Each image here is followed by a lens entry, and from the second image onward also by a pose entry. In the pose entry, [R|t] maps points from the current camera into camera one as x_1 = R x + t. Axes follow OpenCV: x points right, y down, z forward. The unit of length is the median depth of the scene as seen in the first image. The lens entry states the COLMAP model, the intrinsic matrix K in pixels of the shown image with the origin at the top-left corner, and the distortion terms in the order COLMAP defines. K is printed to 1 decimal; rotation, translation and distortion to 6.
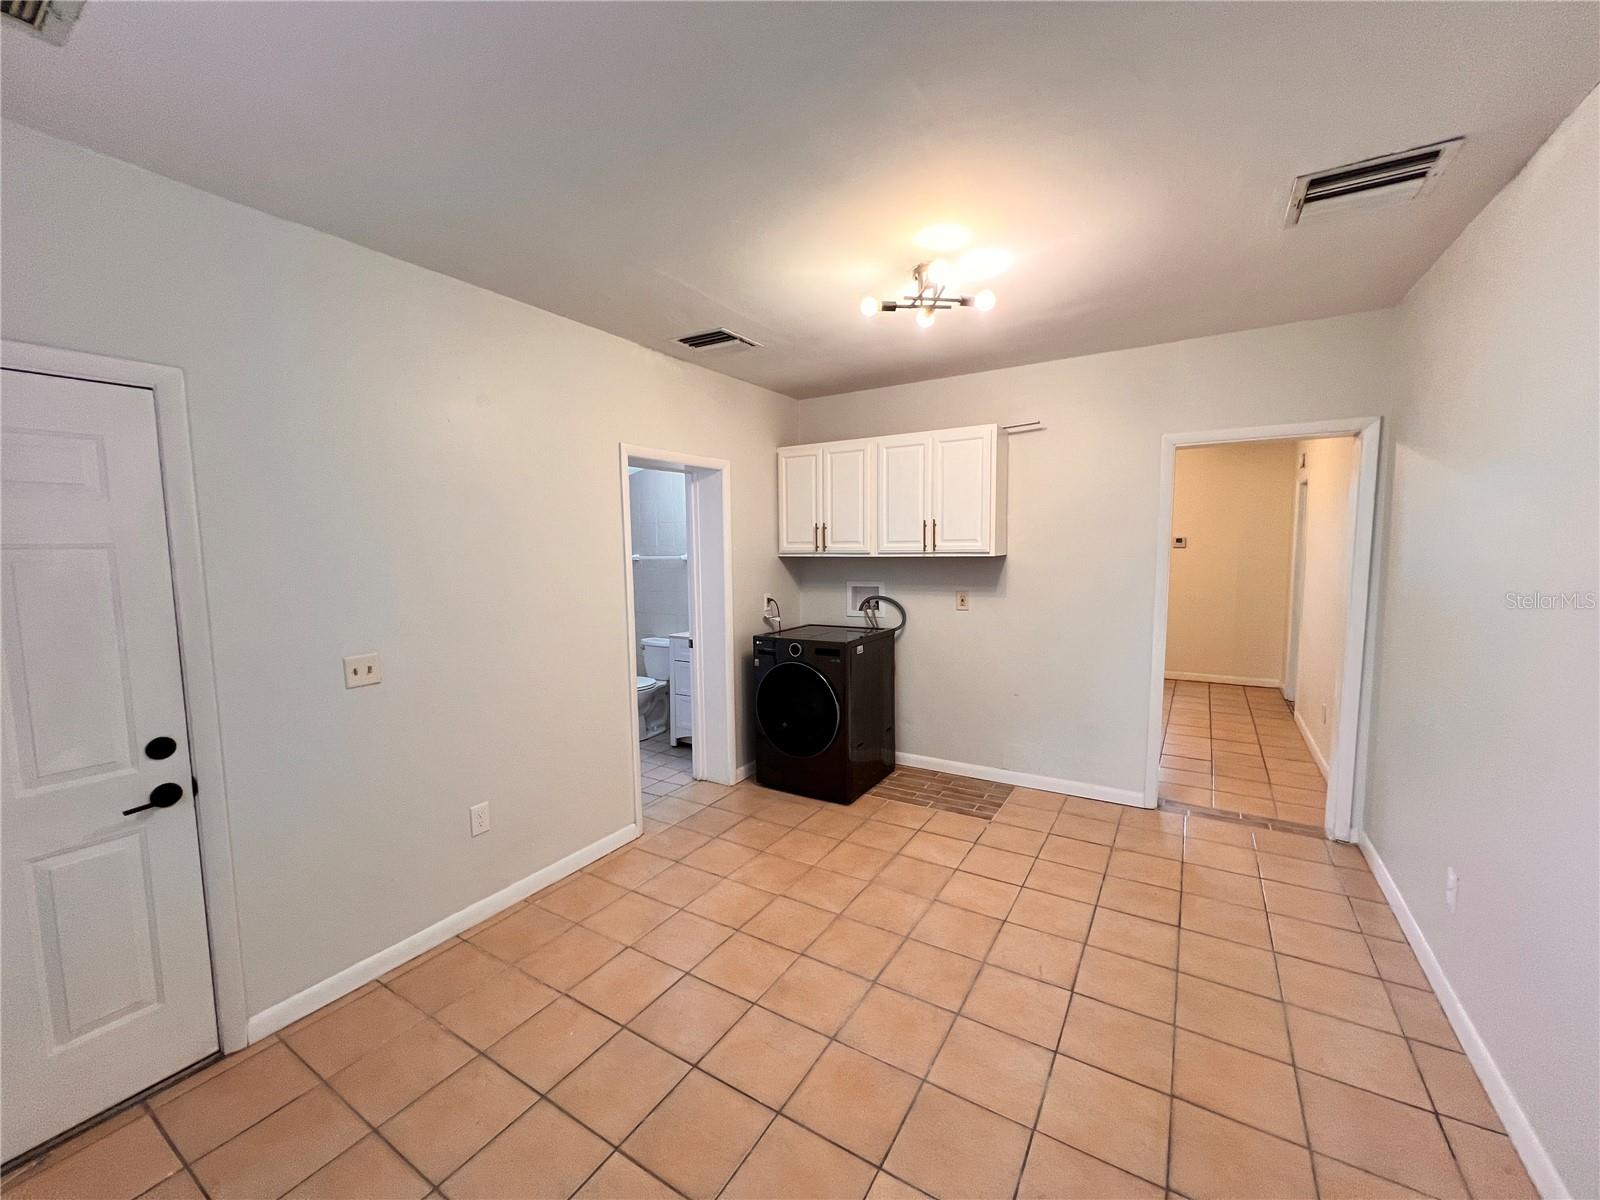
lens RADIAL K [[640.2, 0, 793.5], [0, 640.2, 599.3], [0, 0, 1]] dist [-0.000395, -0.000149]
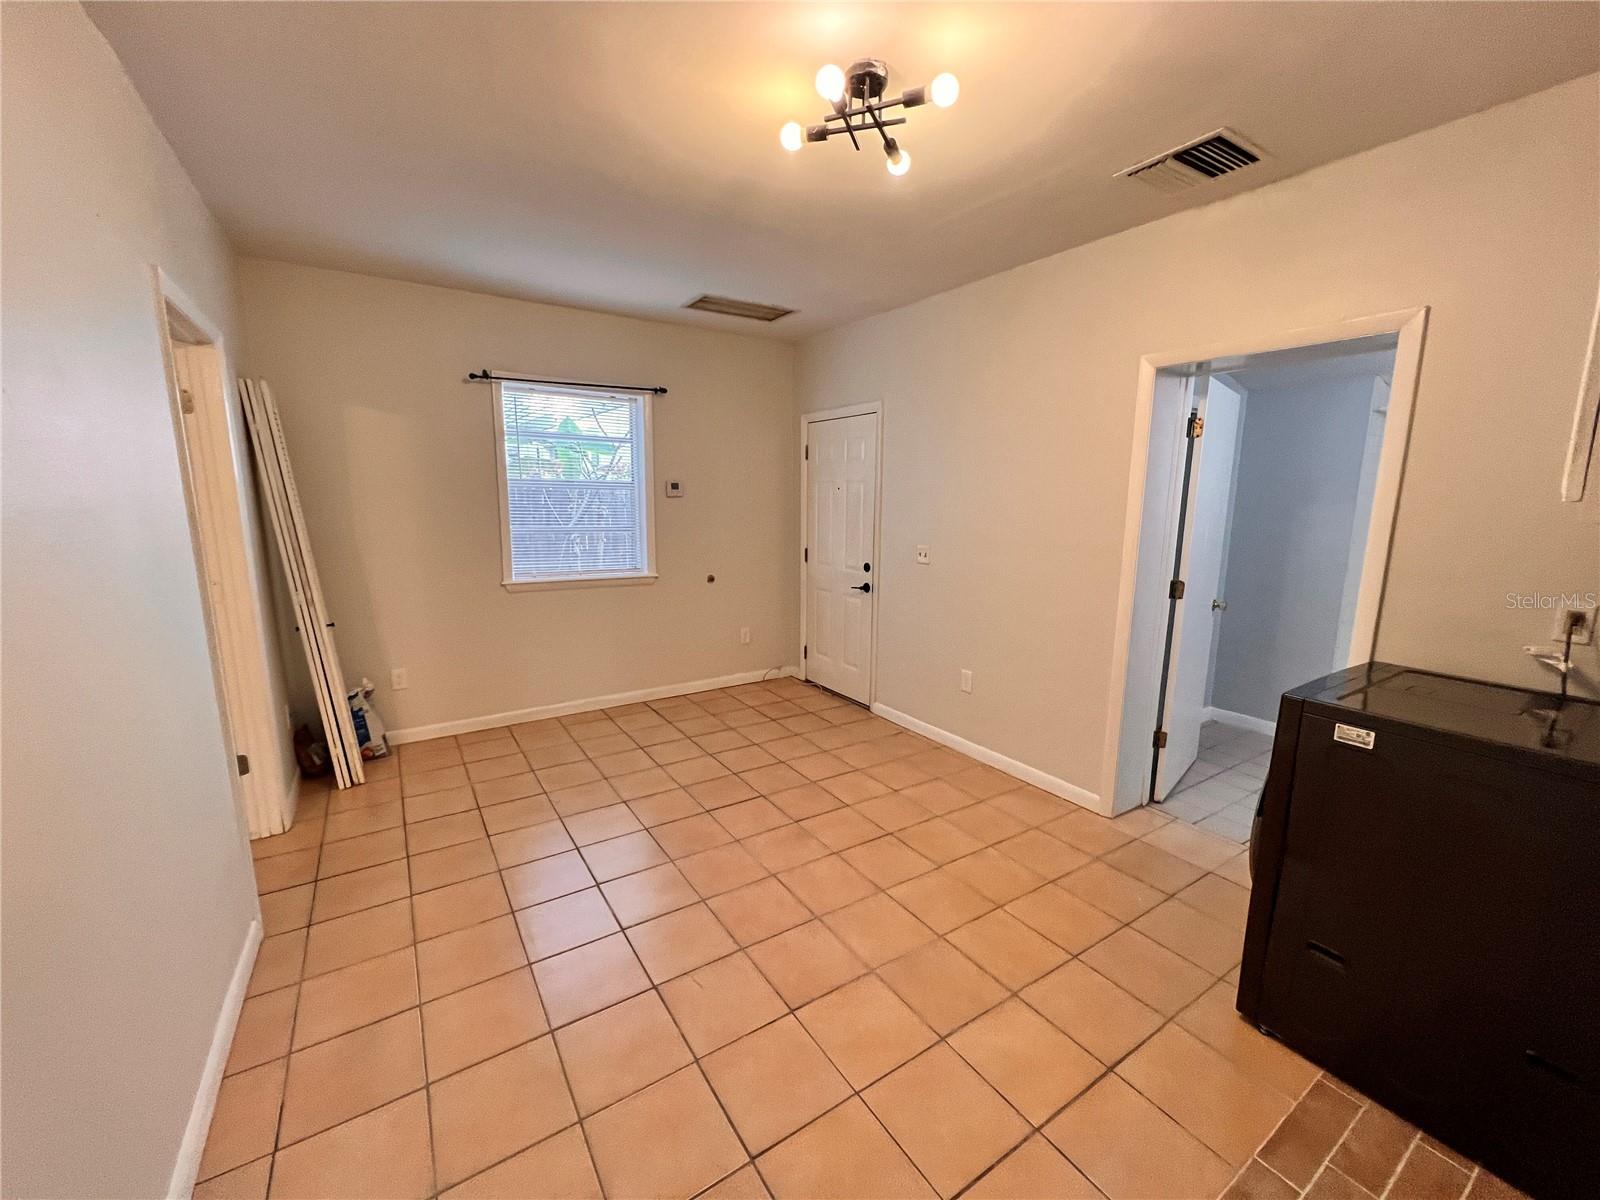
lens RADIAL K [[640.2, 0, 793.5], [0, 640.2, 599.3], [0, 0, 1]] dist [-0.000395, -0.000149]
pose [[-0.425350, 0.159597, -0.890845, 0.635178], [-0.079842, 0.973873, 0.212594, -0.067968], [0.901500, 0.161554, -0.401495, 0.865992]]
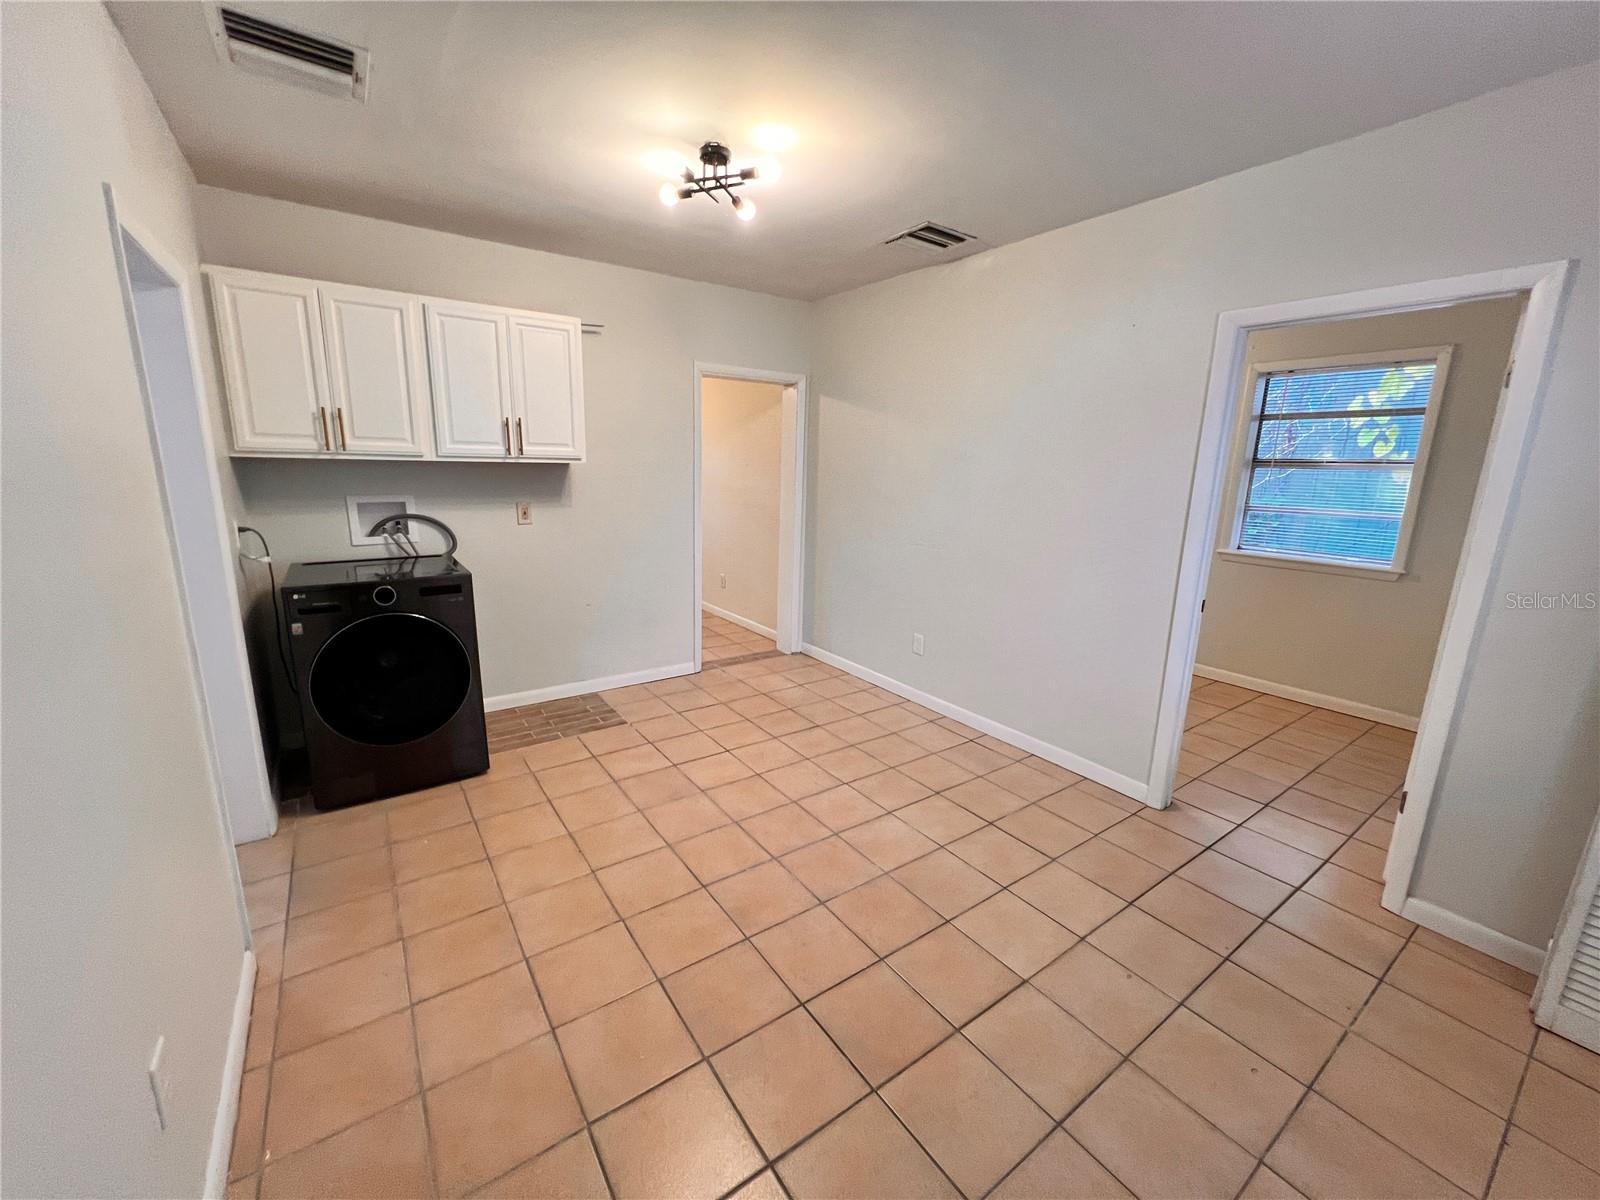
lens RADIAL K [[640.7, 0, 801.1], [0, 640.7, 596.2], [0, 0, 1]] dist [0.009136, 0.000116]
pose [[0.387425, -0.168091, 0.906448, -0.477315], [0.052410, 0.985663, 0.160380, -0.008420], [-0.920410, -0.014628, 0.390680, 0.333896]]
